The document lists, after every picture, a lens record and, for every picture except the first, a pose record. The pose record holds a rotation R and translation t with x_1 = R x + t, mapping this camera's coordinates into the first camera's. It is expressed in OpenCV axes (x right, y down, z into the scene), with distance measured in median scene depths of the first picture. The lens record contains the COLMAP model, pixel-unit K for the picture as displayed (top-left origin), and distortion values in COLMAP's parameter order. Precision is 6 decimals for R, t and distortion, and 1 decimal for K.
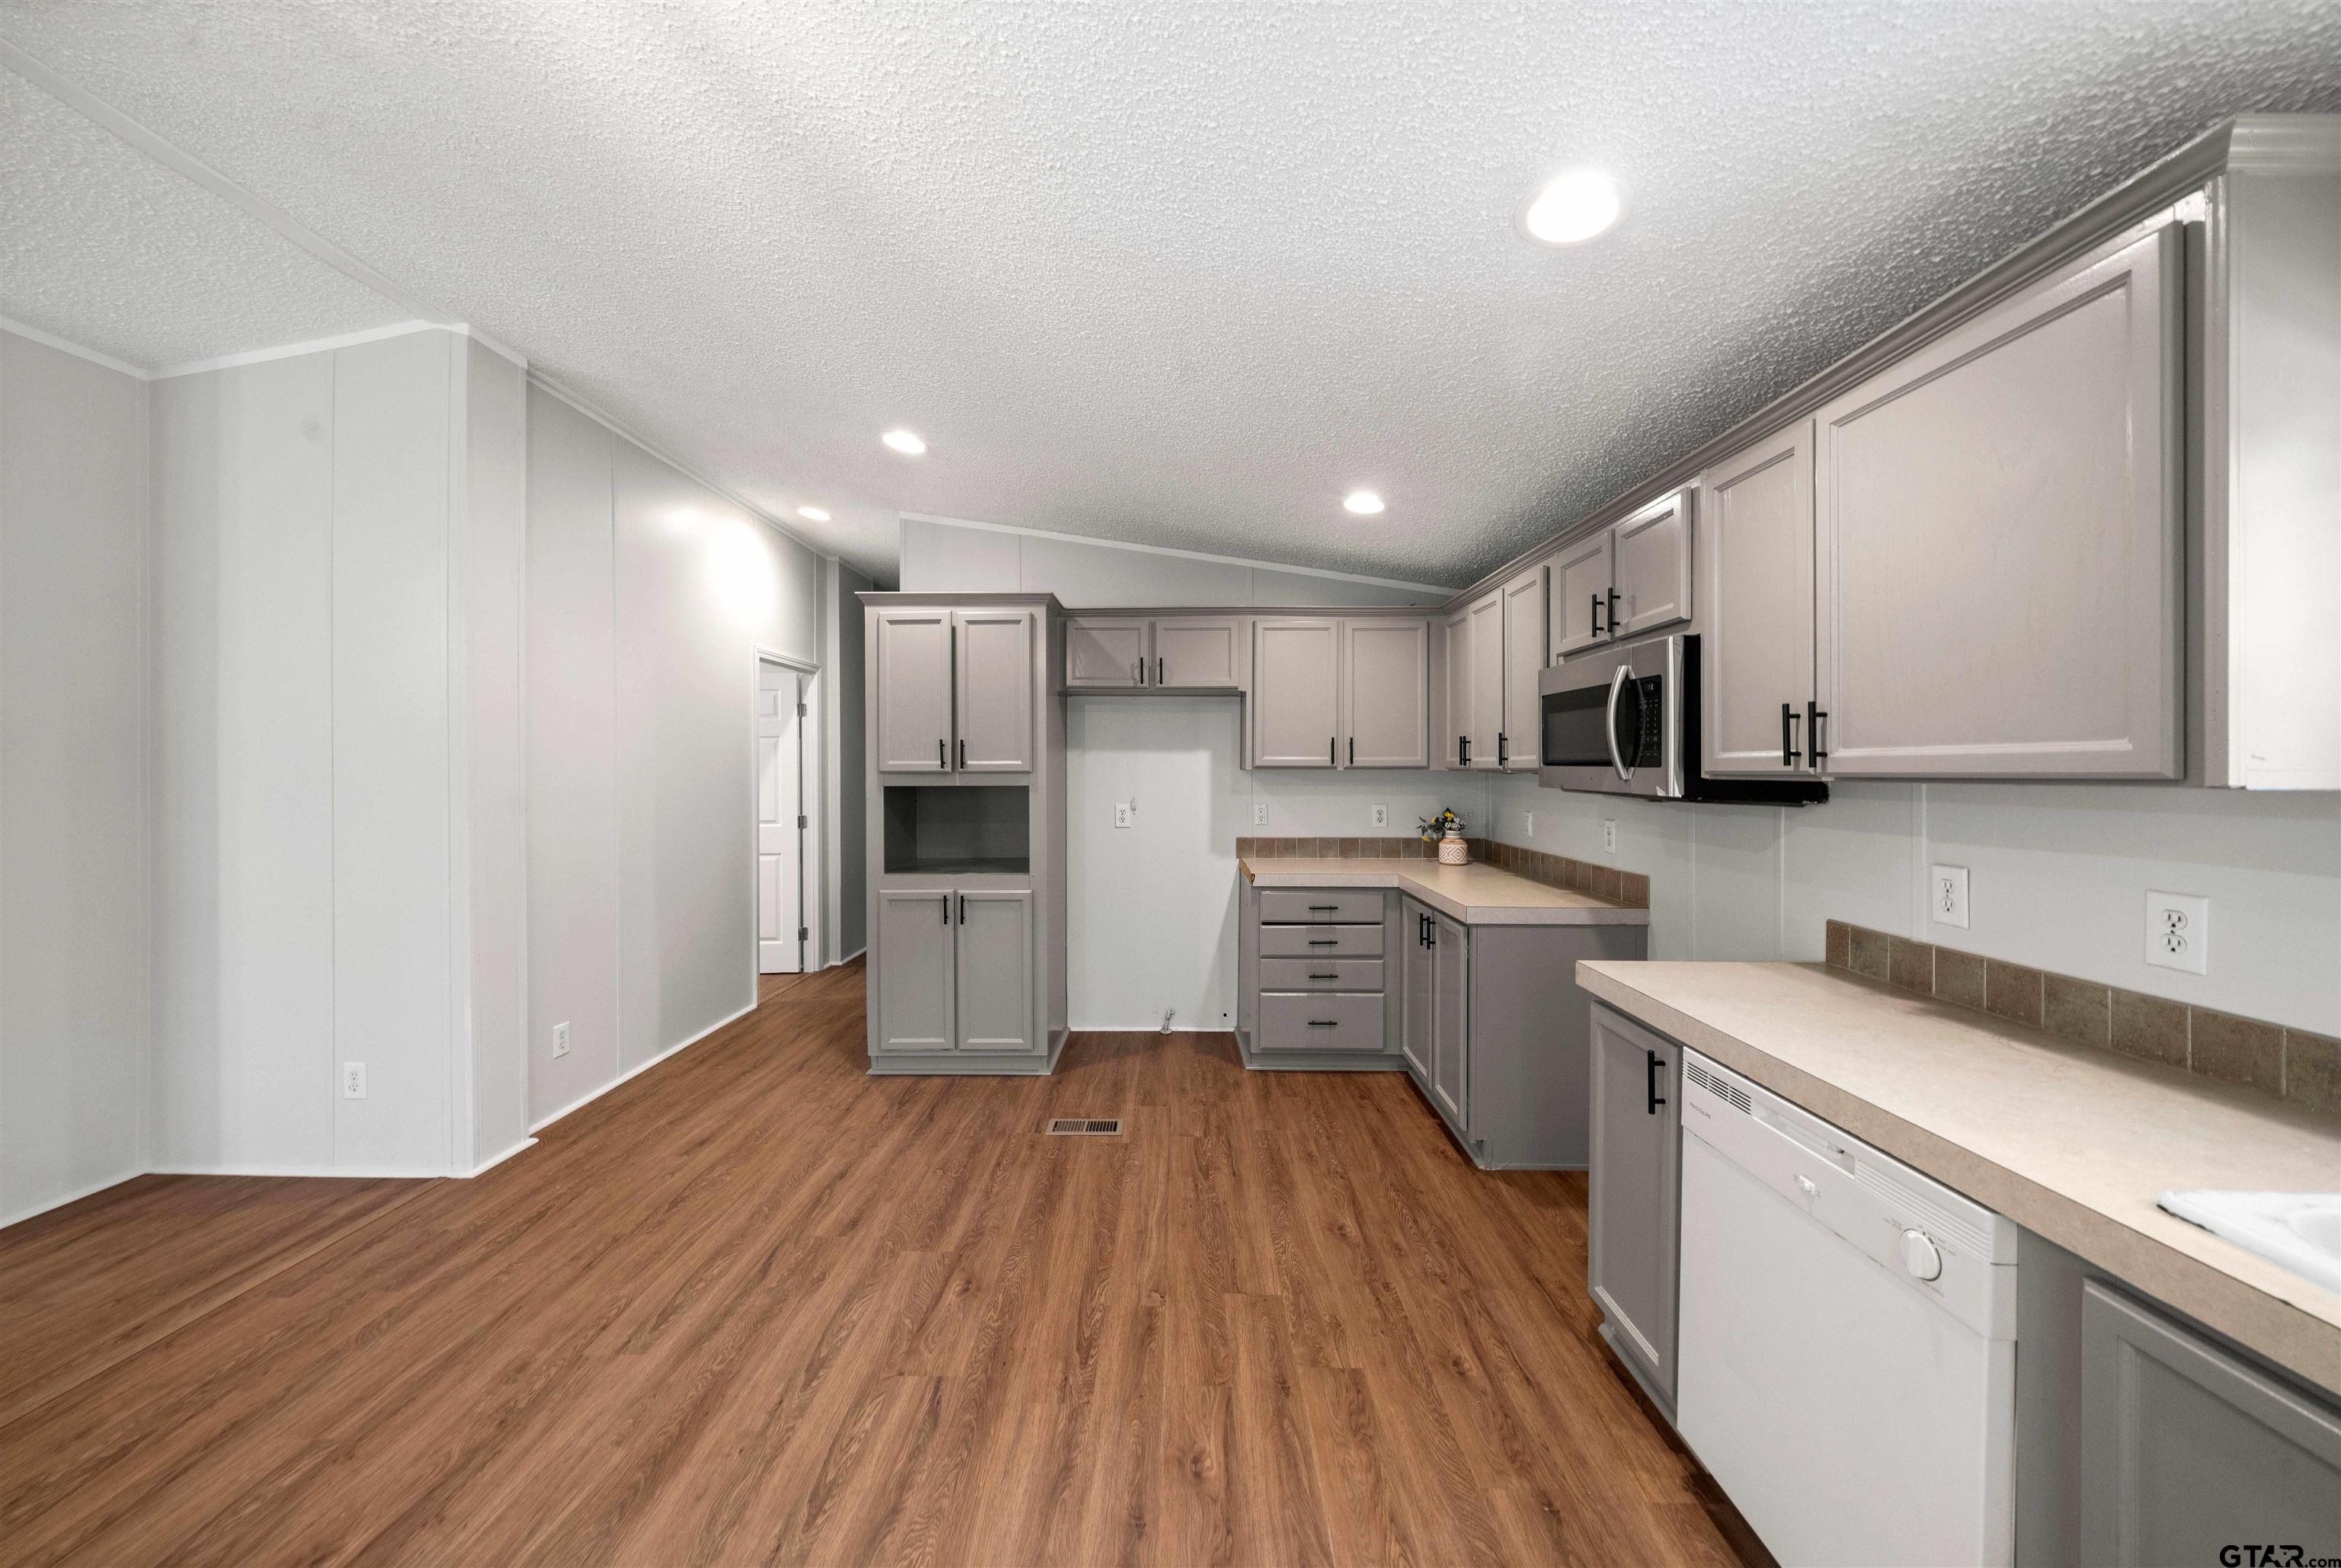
lens RADIAL K [[810.3, 0, 1169.3], [0, 810.3, 772.0], [0, 0, 1]] dist [-0.003025, -0.000083]
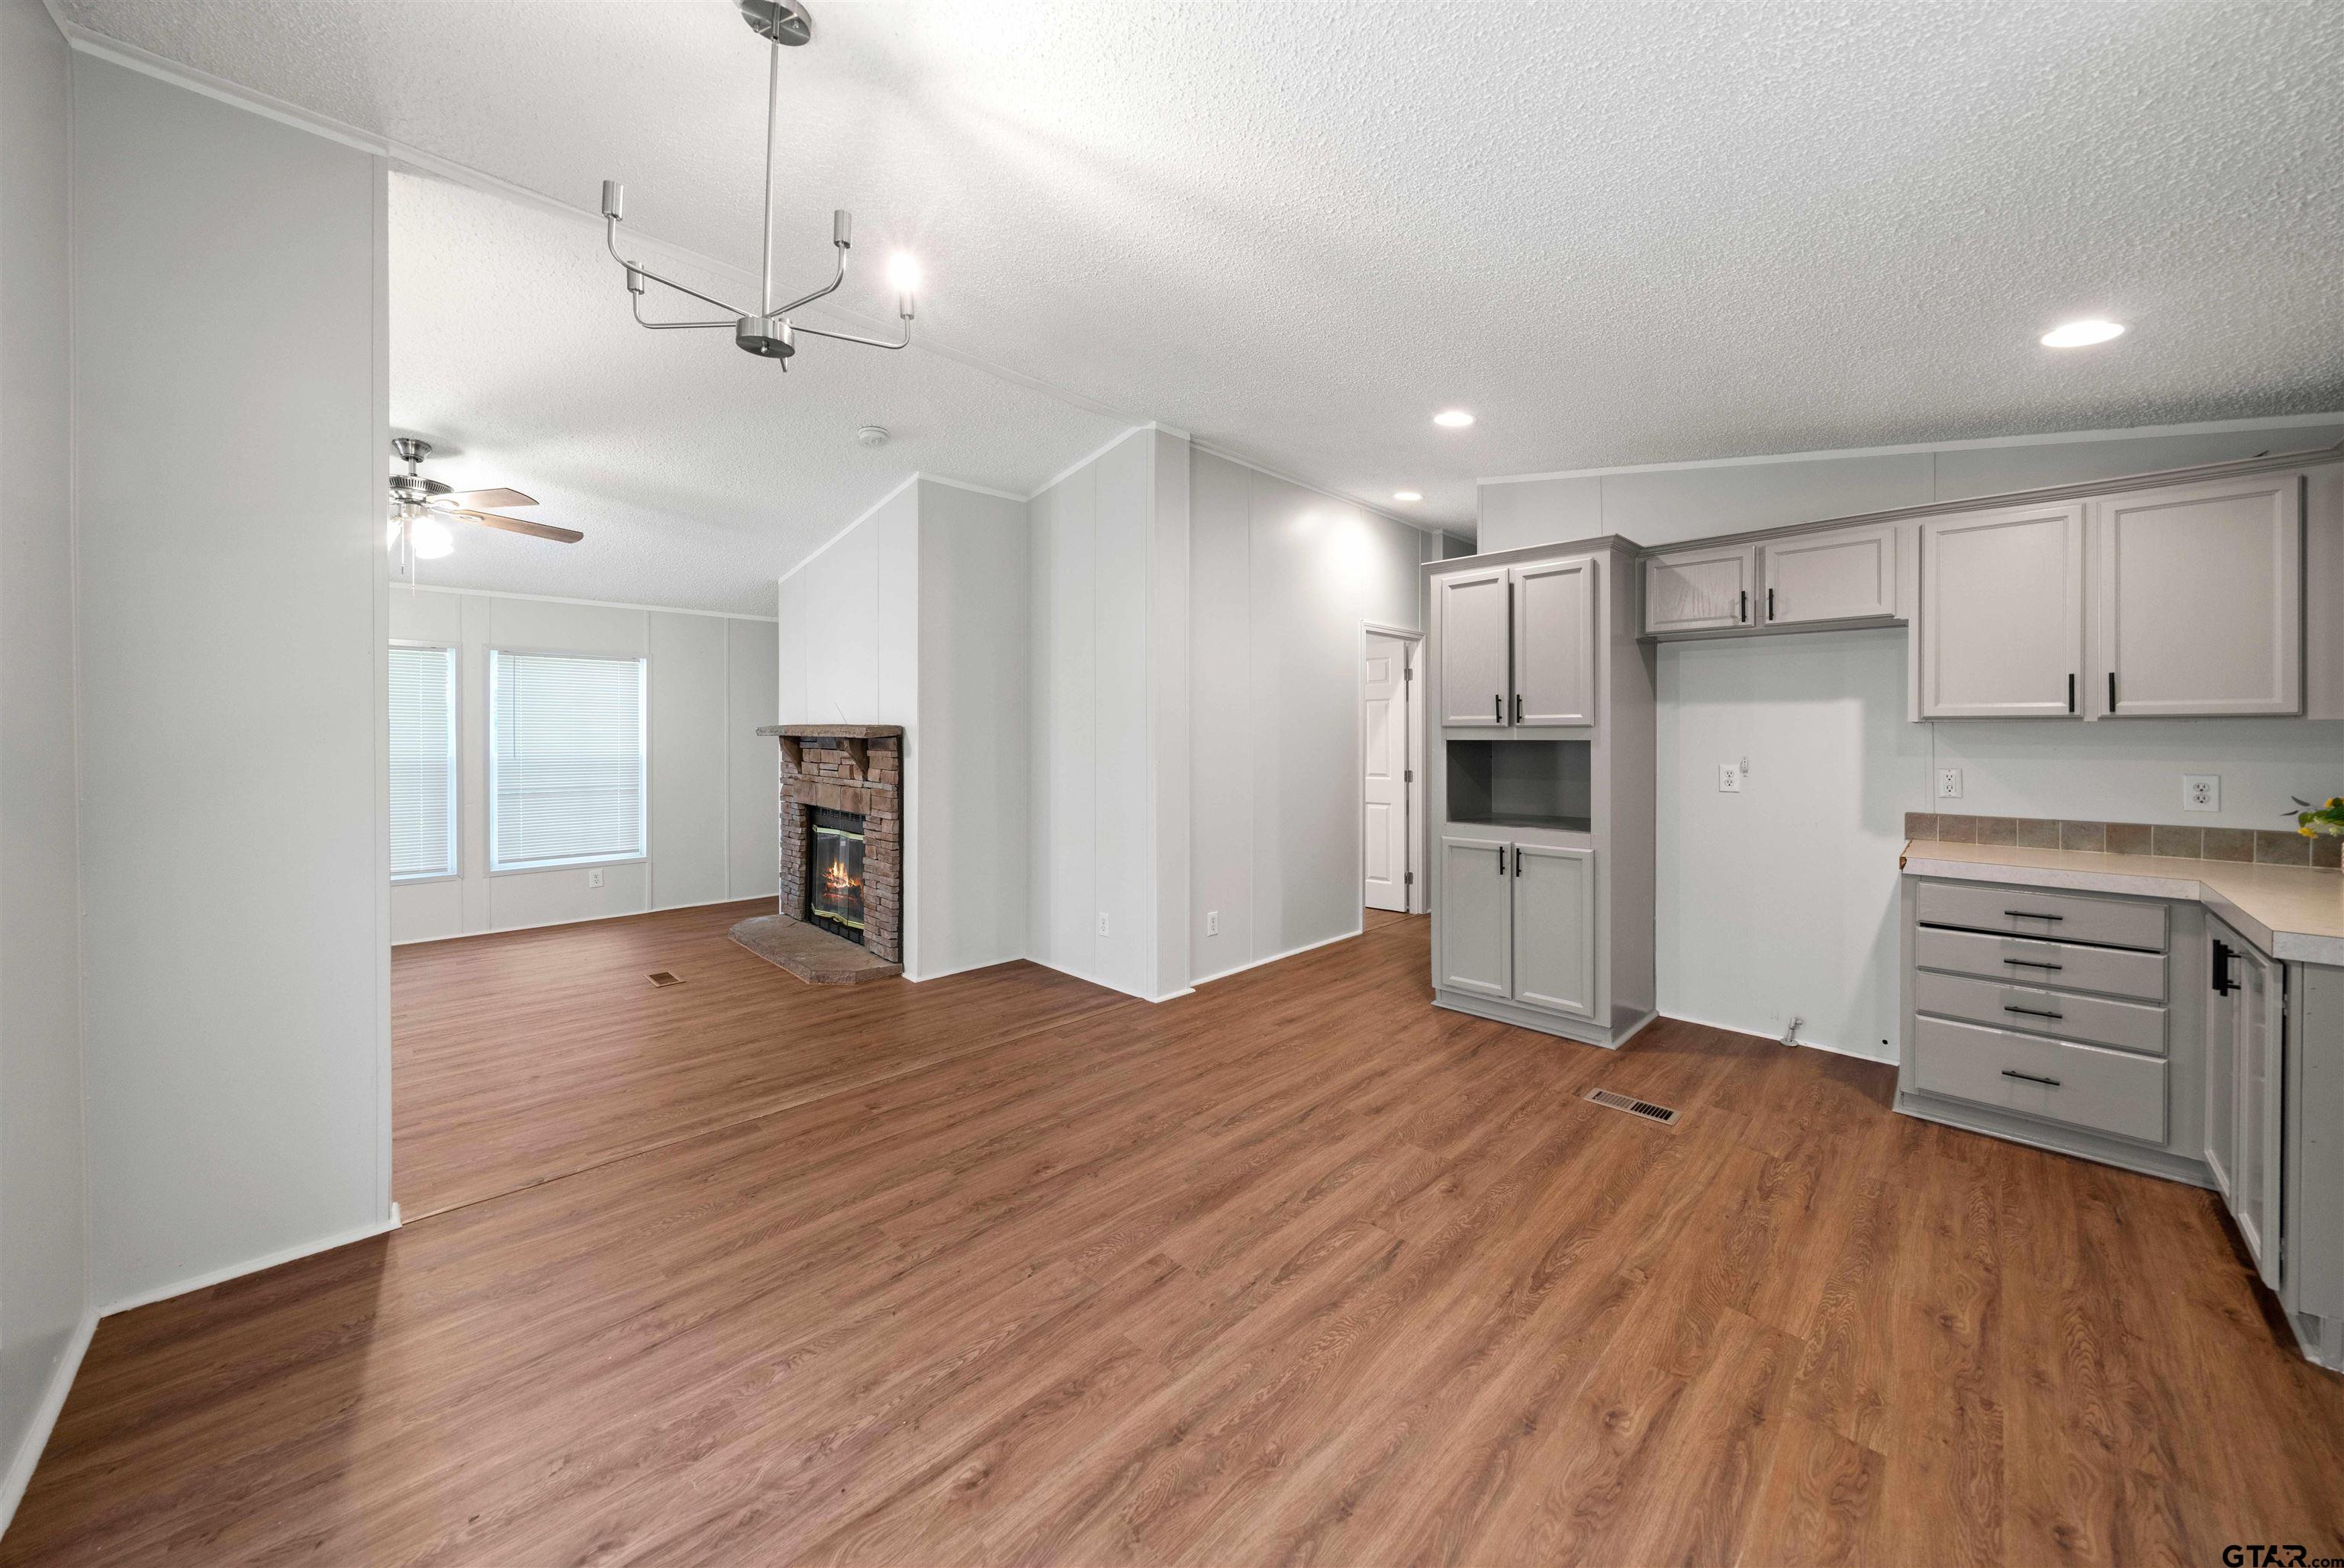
lens RADIAL K [[825.1, 0, 1177.7], [0, 825.1, 737.1], [0, 0, 1]] dist [-0.001611, -0.000224]
pose [[0.718944, 0.002837, -0.695063, 0.204643], [-0.004080, 0.999992, -0.000139, 0.020690], [0.695056, 0.002935, 0.718949, -0.049560]]
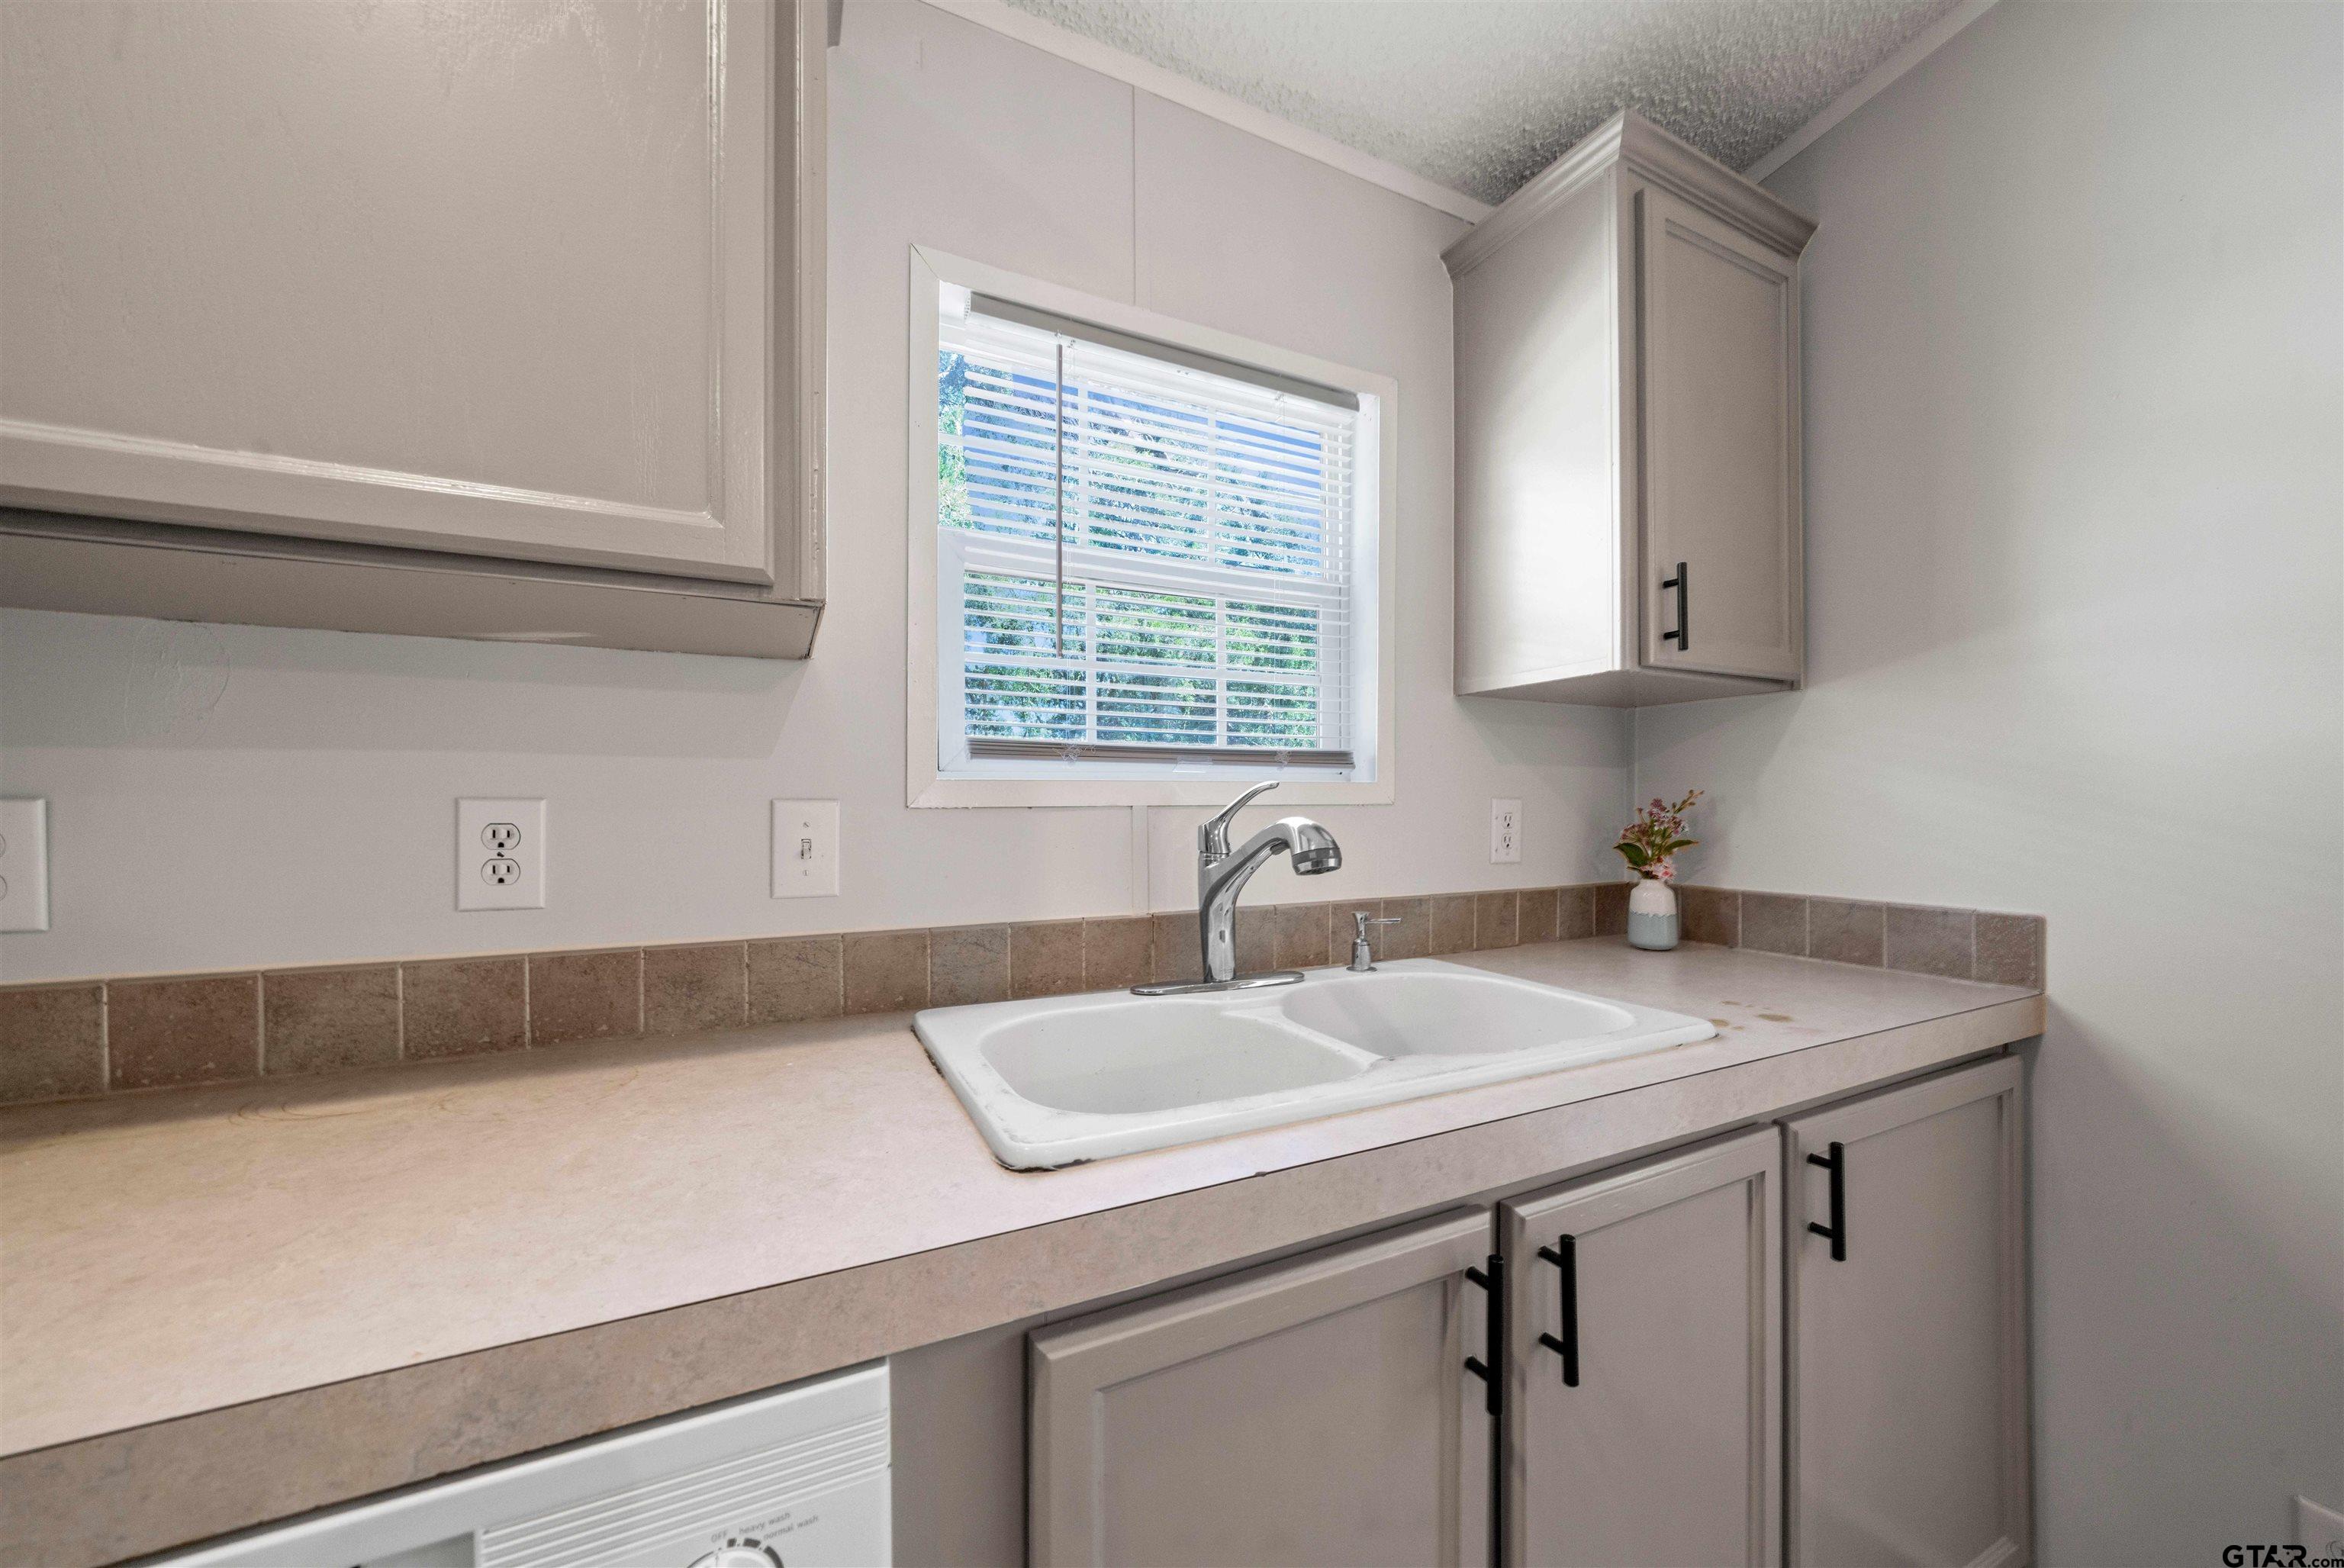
lens RADIAL K [[820.5, 0, 1165.7], [0, 820.5, 803.9], [0, 0, 1]] dist [-0.007383, -0.000061]
pose [[-0.447087, -0.000611, 0.894490, 0.179026], [0.000961, 0.999999, 0.001163, 0.073740], [-0.894490, 0.001380, -0.447086, 0.382443]]
